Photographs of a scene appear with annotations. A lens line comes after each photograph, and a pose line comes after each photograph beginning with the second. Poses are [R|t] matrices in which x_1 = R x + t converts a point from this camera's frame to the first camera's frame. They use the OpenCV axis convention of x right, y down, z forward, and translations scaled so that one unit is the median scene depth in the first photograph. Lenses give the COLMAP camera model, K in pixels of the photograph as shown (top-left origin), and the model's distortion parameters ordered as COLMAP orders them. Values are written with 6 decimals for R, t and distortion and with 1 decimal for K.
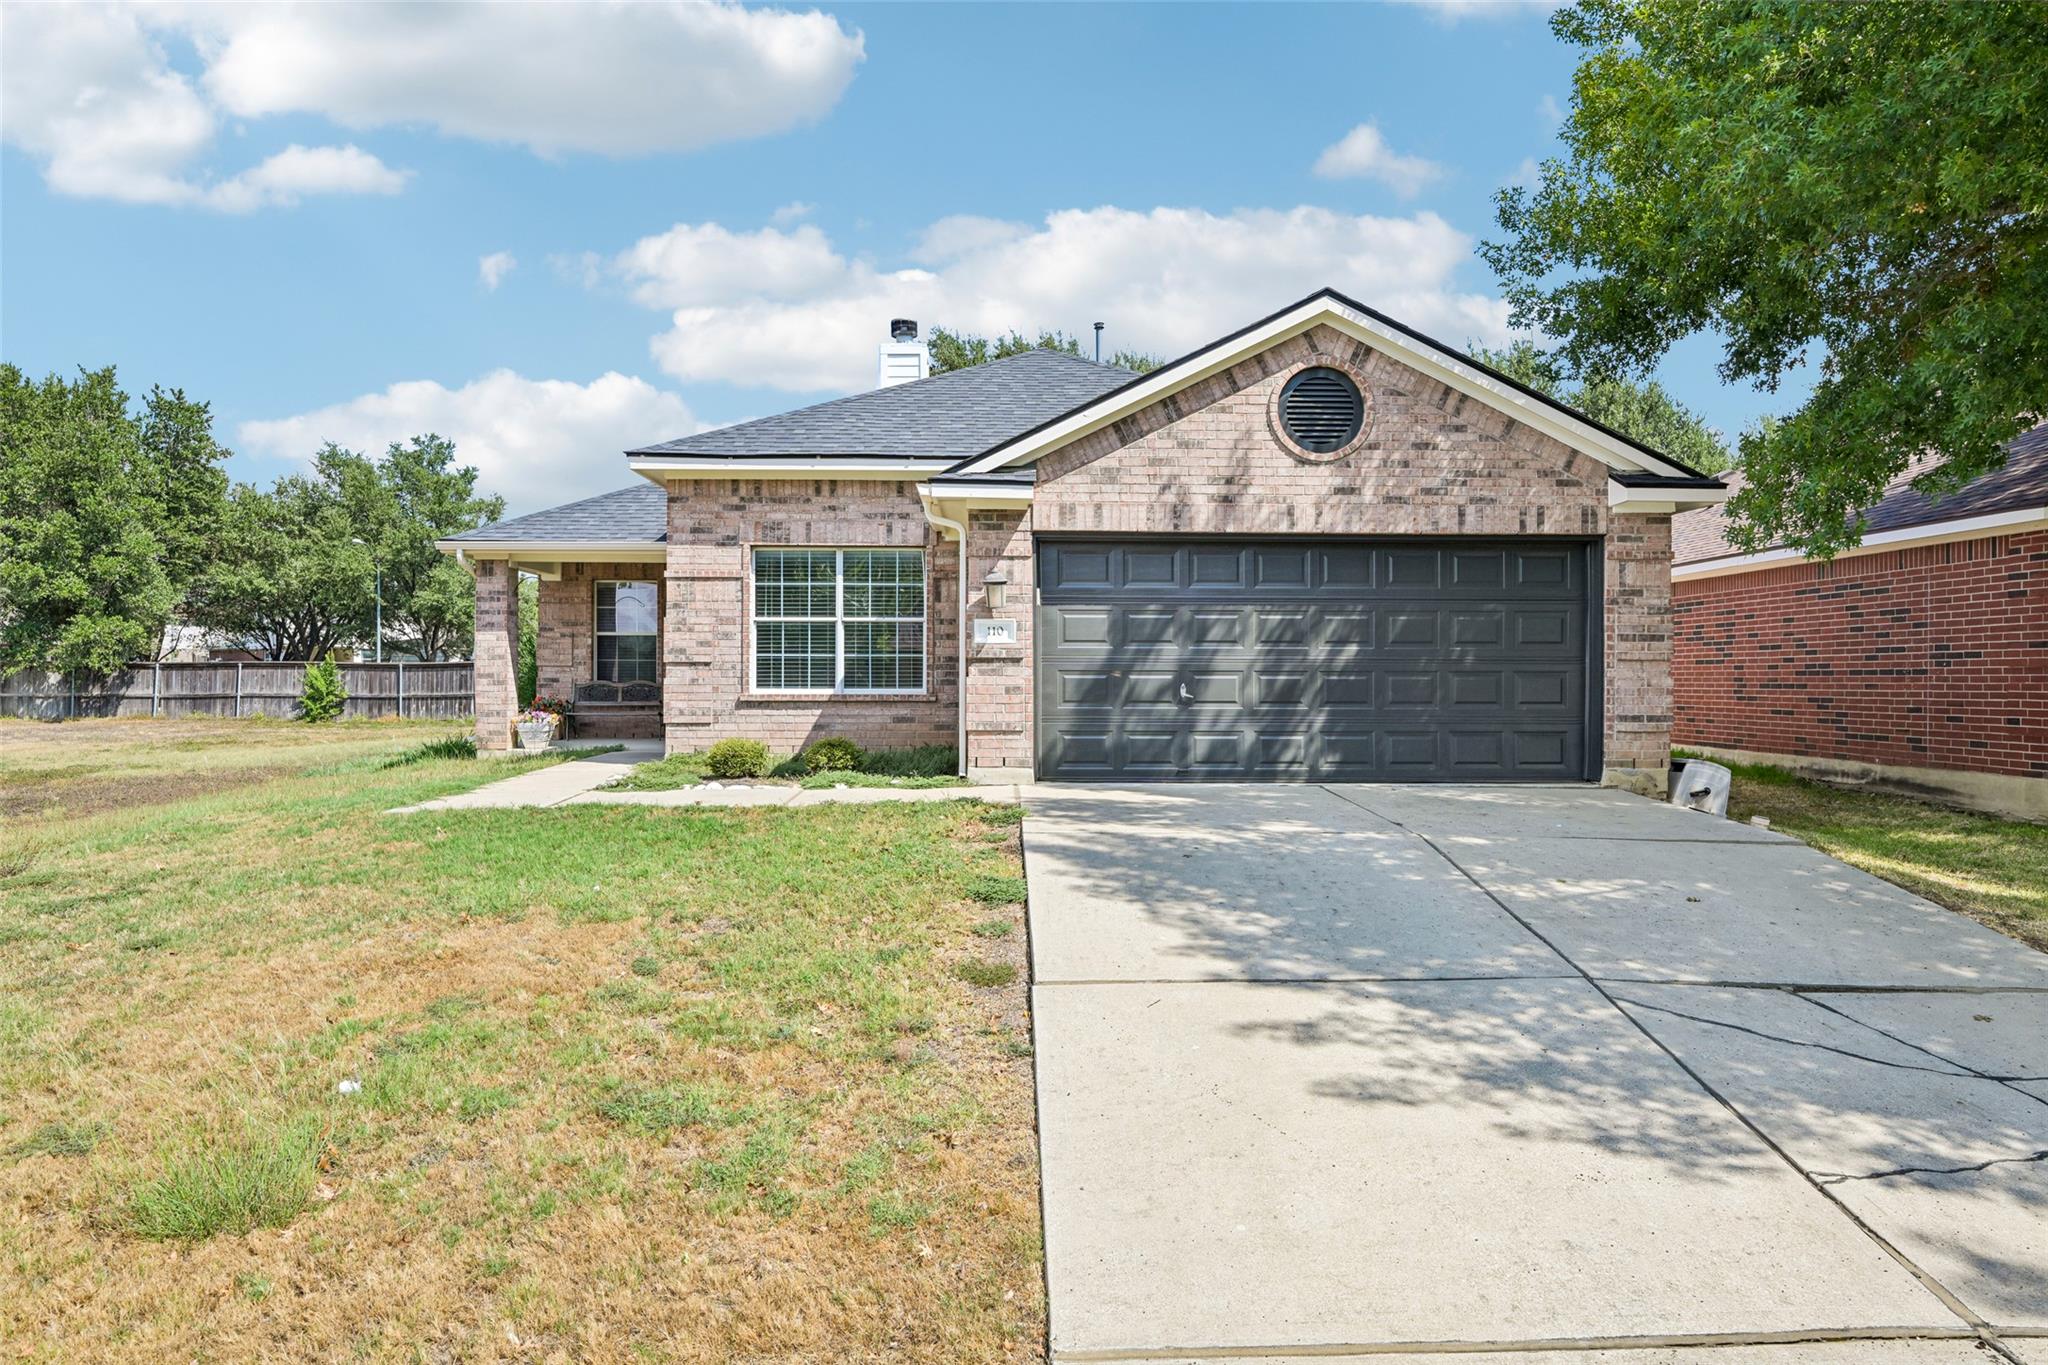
lens RADIAL K [[1348.3, 0, 1024.0], [0, 1348.3, 682.5], [0, 0, 1]] dist [0.000801, 0.000292]
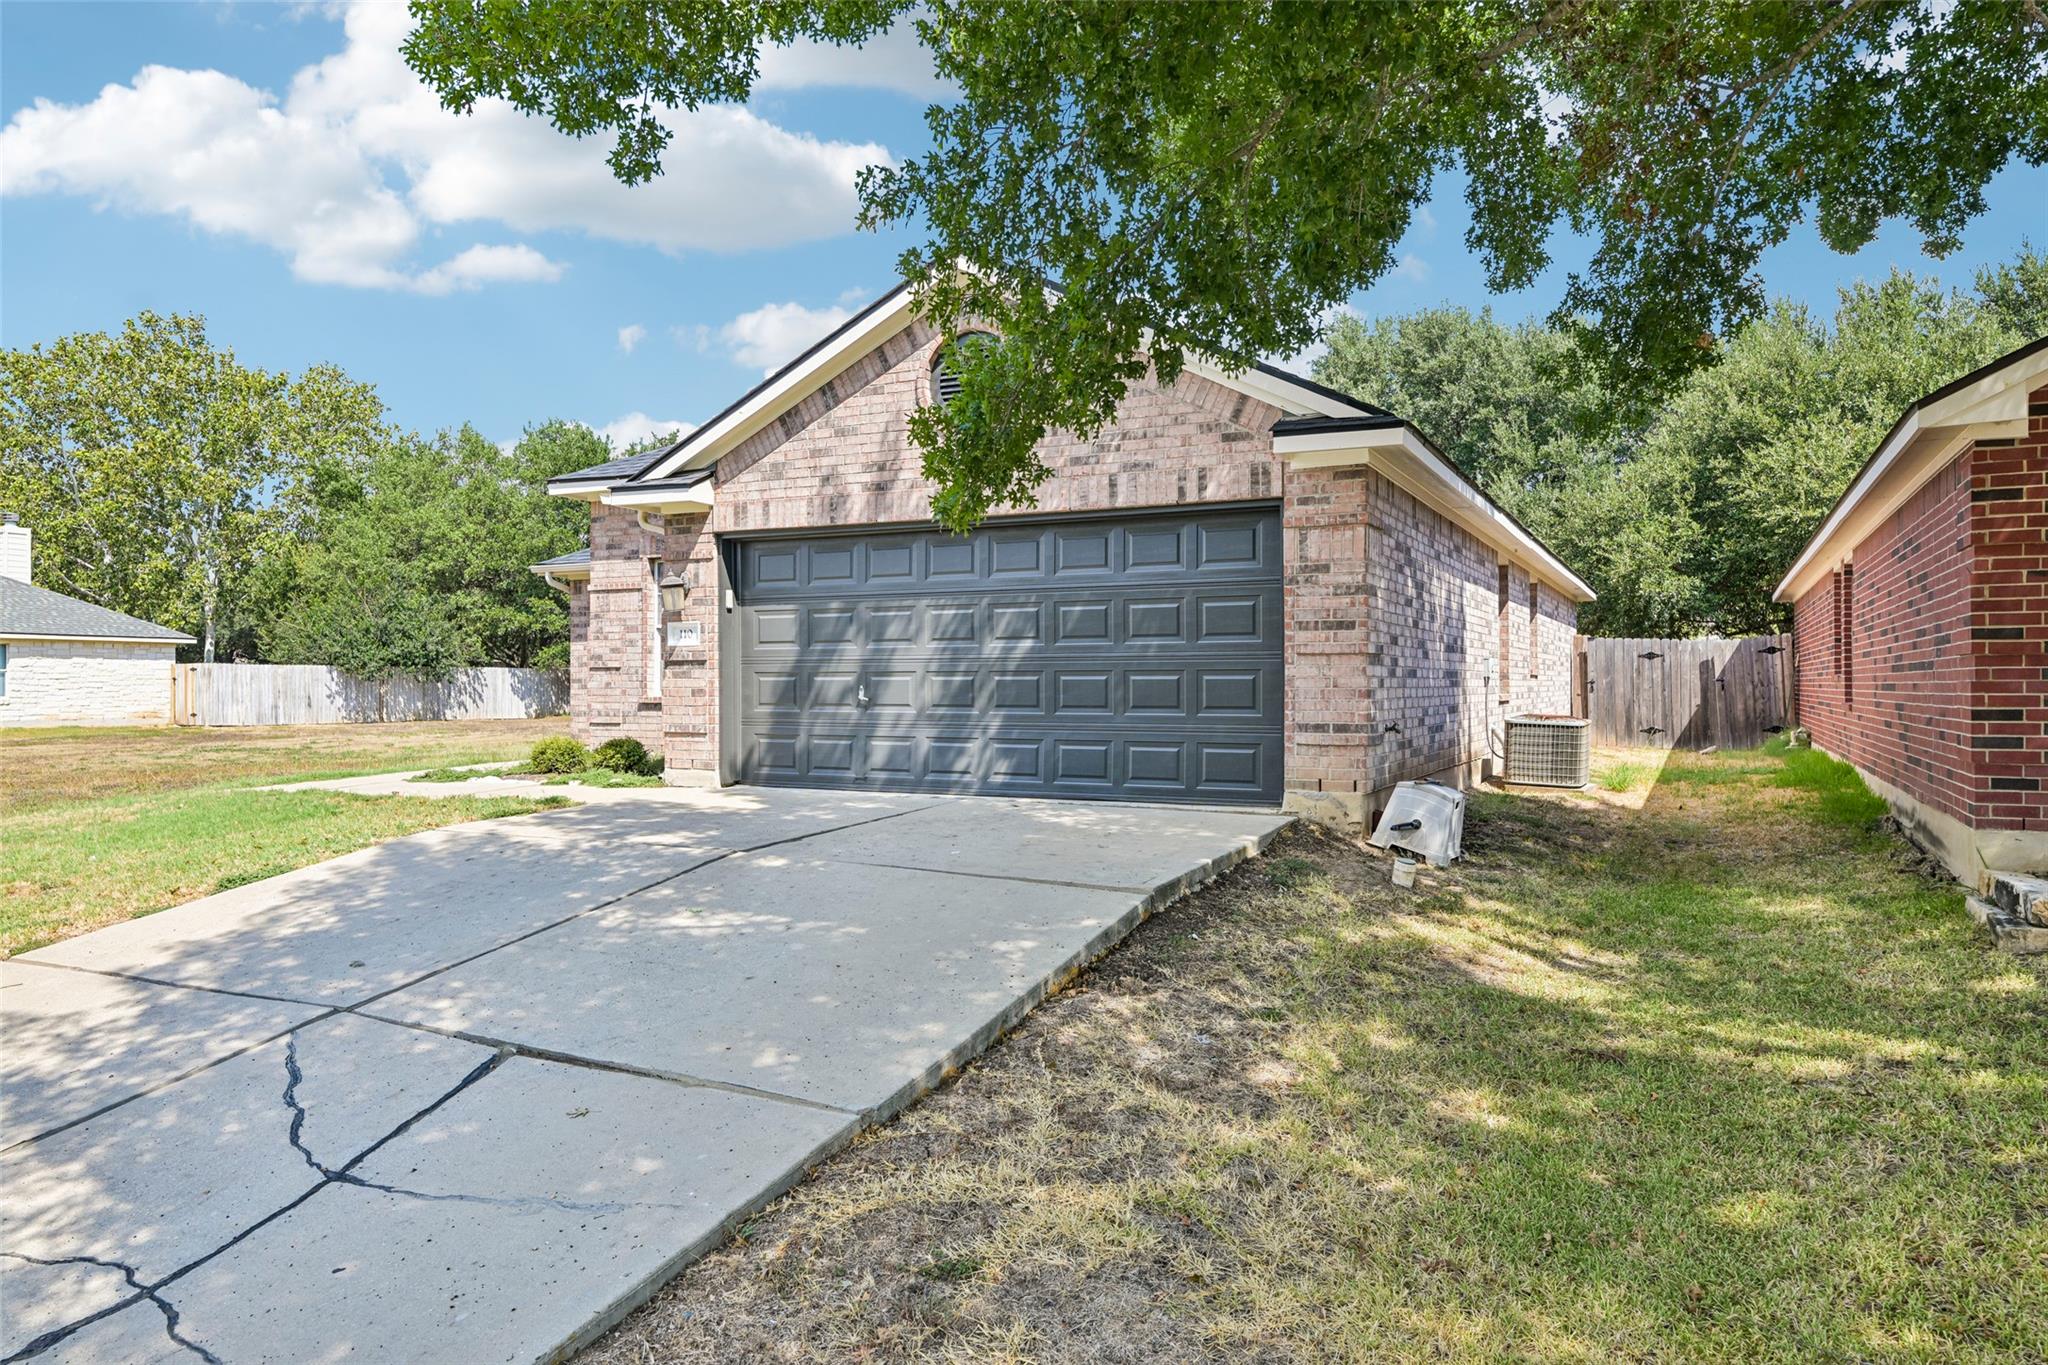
lens RADIAL K [[1348.3, 0, 1024.0], [0, 1348.3, 682.5], [0, 0, 1]] dist [0.000801, 0.000292]
pose [[0.886249, -0.004158, -0.463191, 0.662609], [0.002503, 0.999988, -0.004189, 0.002979], [0.463203, 0.002553, 0.886248, 0.221132]]
